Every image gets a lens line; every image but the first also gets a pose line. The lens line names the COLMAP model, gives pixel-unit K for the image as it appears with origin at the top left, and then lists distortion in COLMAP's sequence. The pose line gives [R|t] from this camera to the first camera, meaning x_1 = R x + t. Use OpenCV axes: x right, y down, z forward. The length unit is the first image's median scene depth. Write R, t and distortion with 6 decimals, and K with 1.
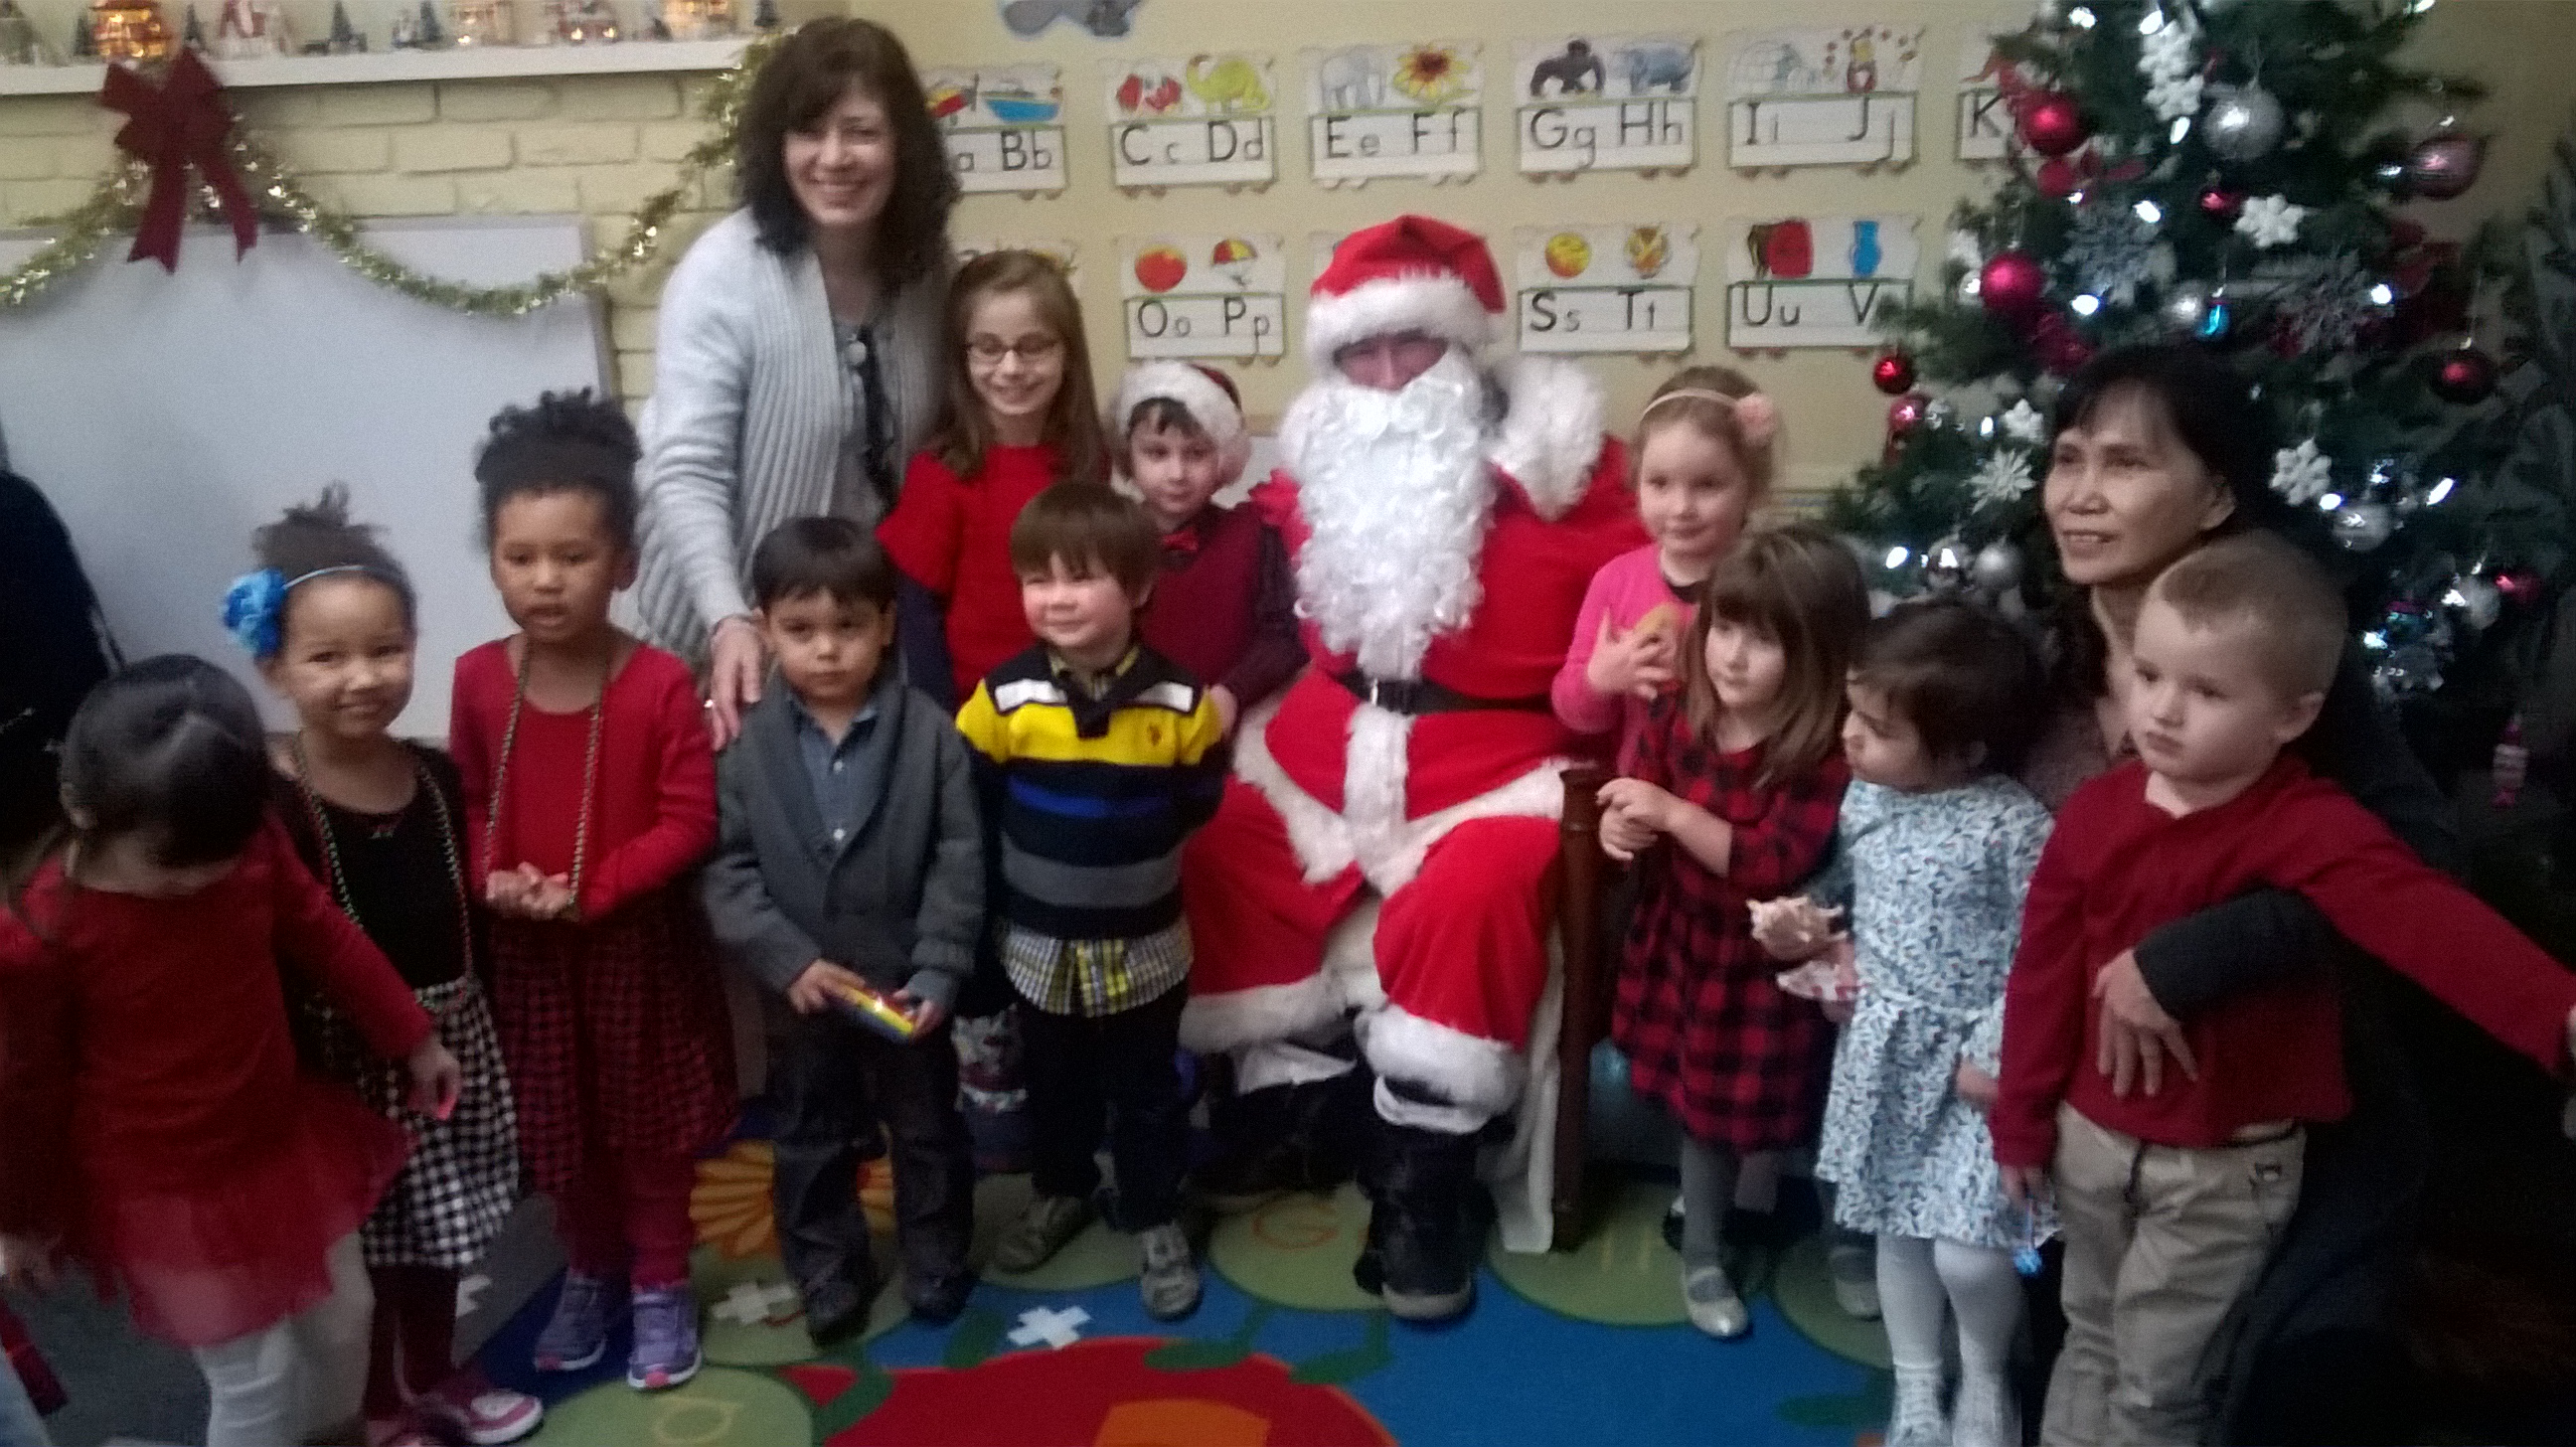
lens RADIAL K [[2154.8, 0, 1294.1], [0, 2154.8, 712.6], [0, 0, 1]] dist [-0.035724, 0.003556]
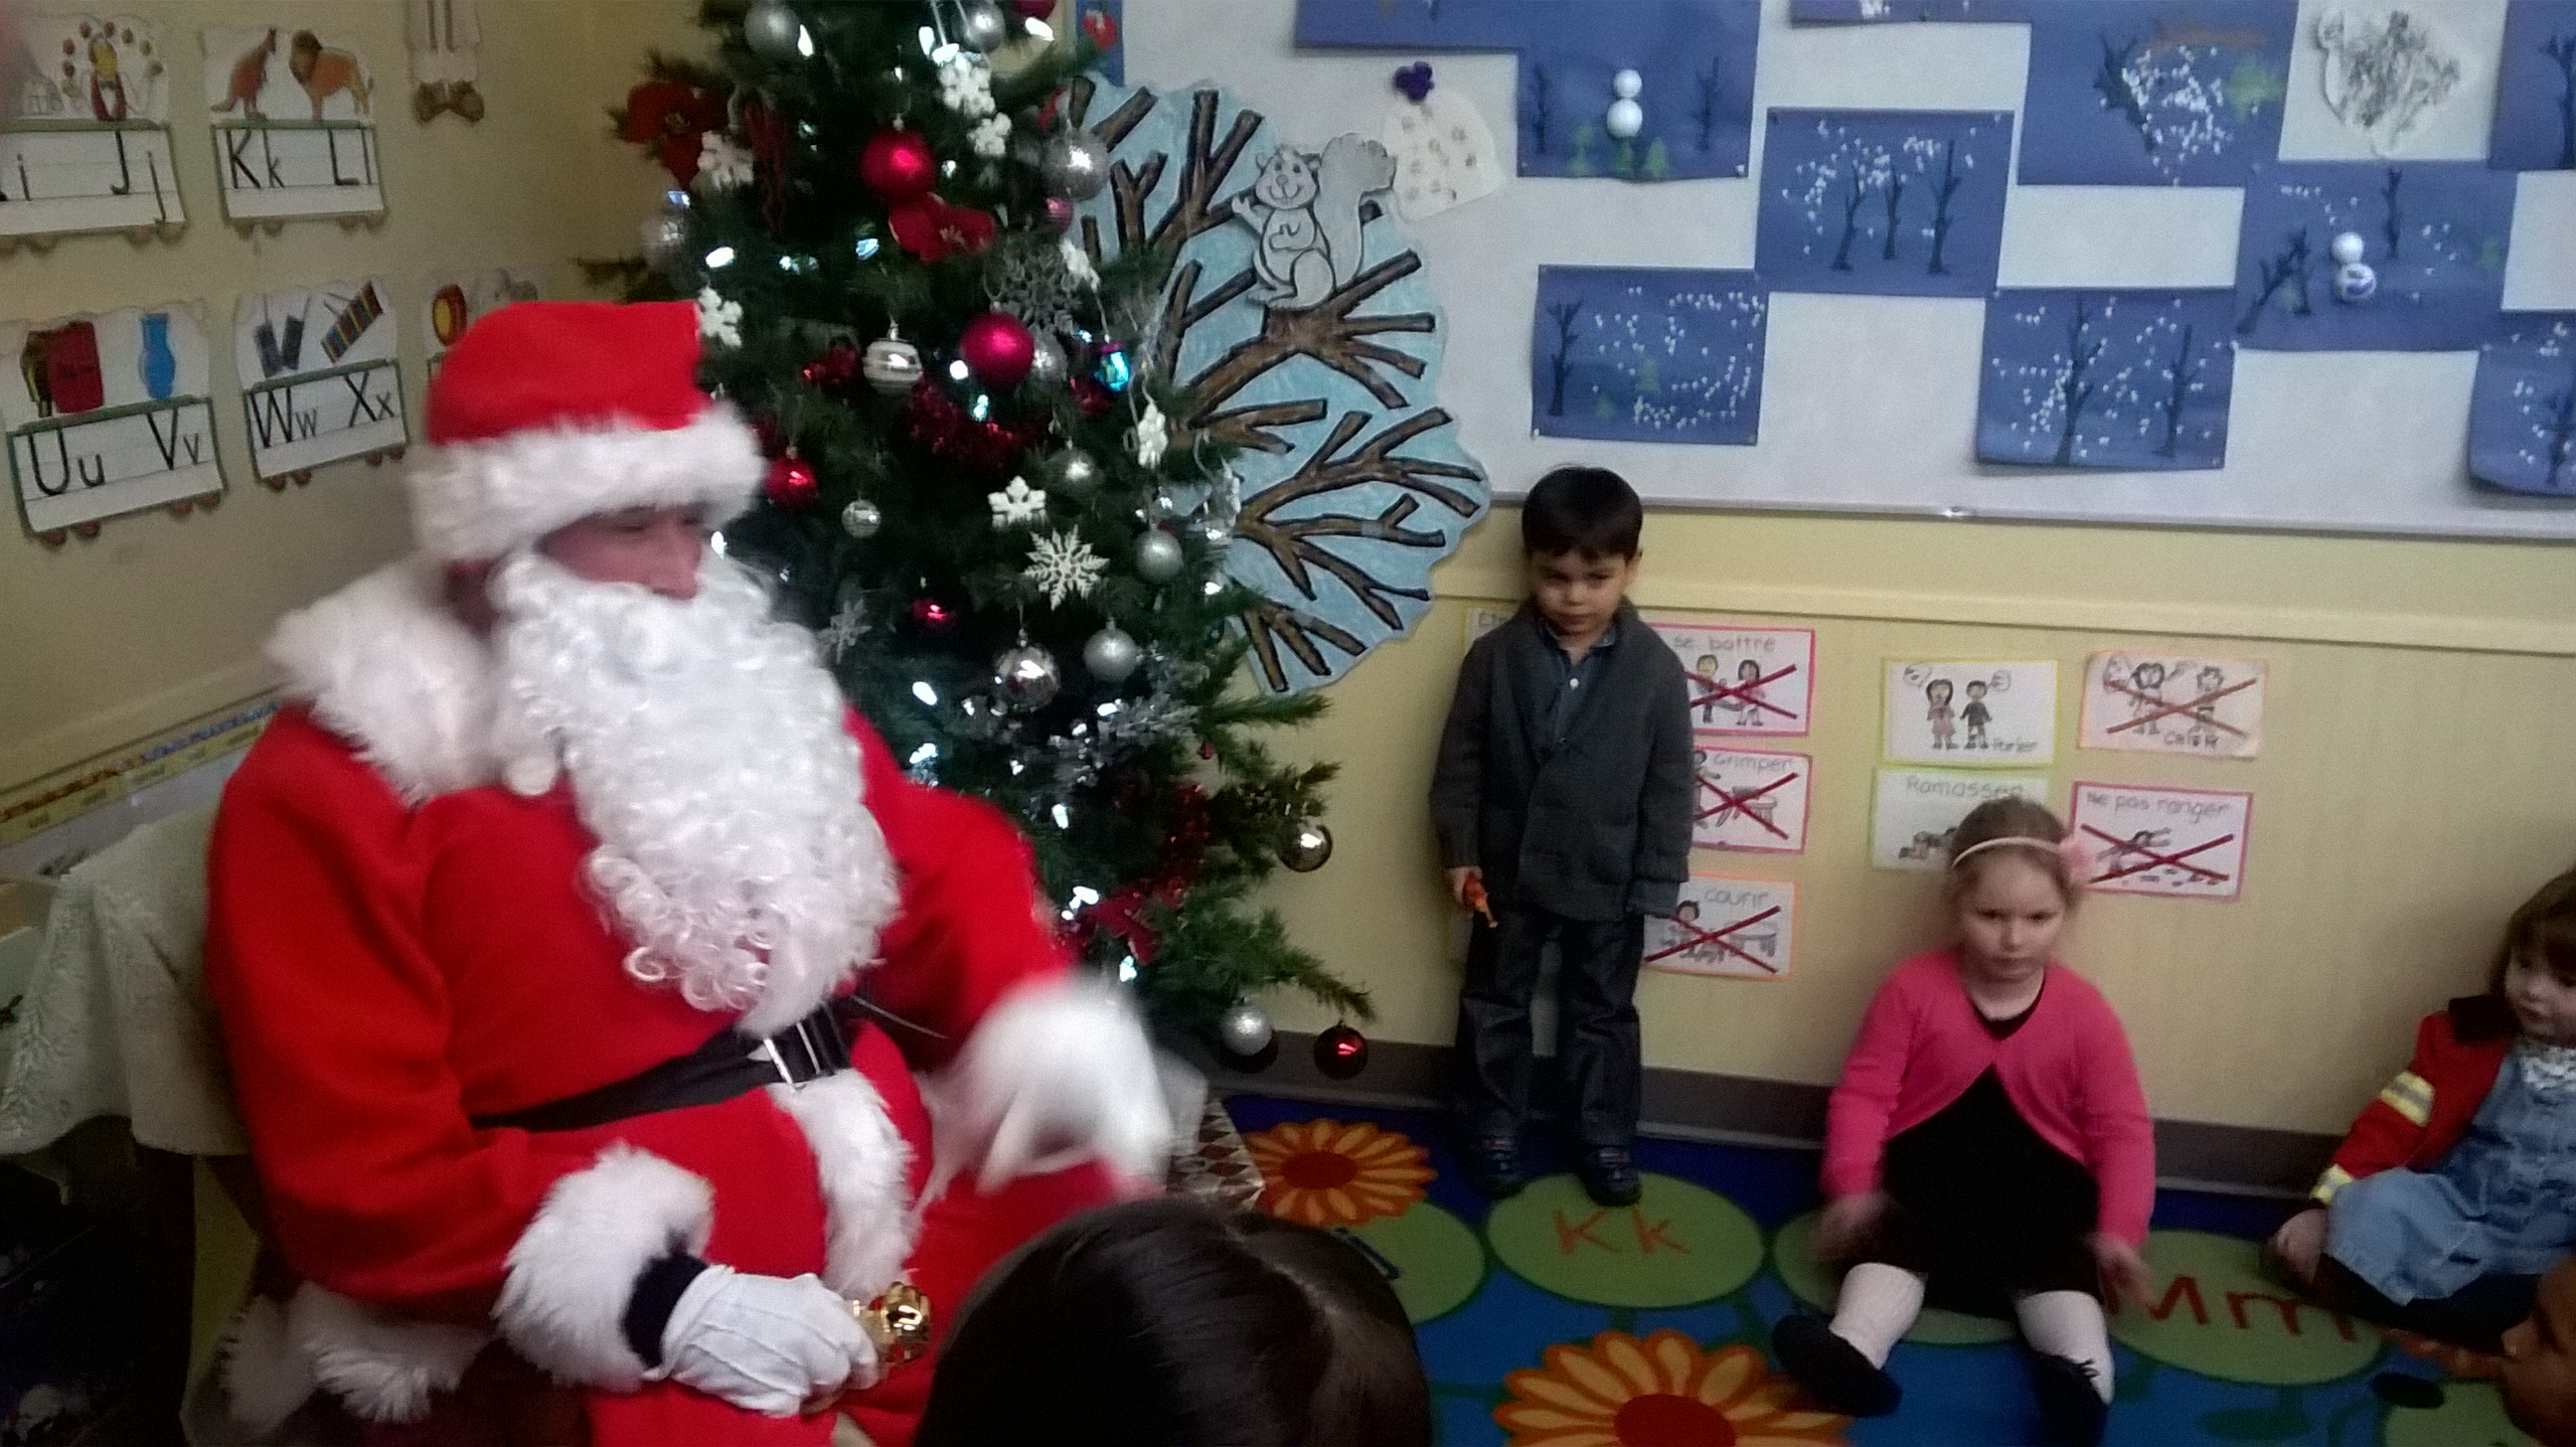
lens RADIAL K [[2154.8, 0, 1291.6], [0, 2154.8, 739.5], [0, 0, 1]] dist [-0.035724, 0.003556]
pose [[-0.022362, -0.238441, 0.970900, -0.418818], [0.262892, 0.935563, 0.235818, -0.170763], [-0.964566, 0.260515, 0.041763, 0.672206]]
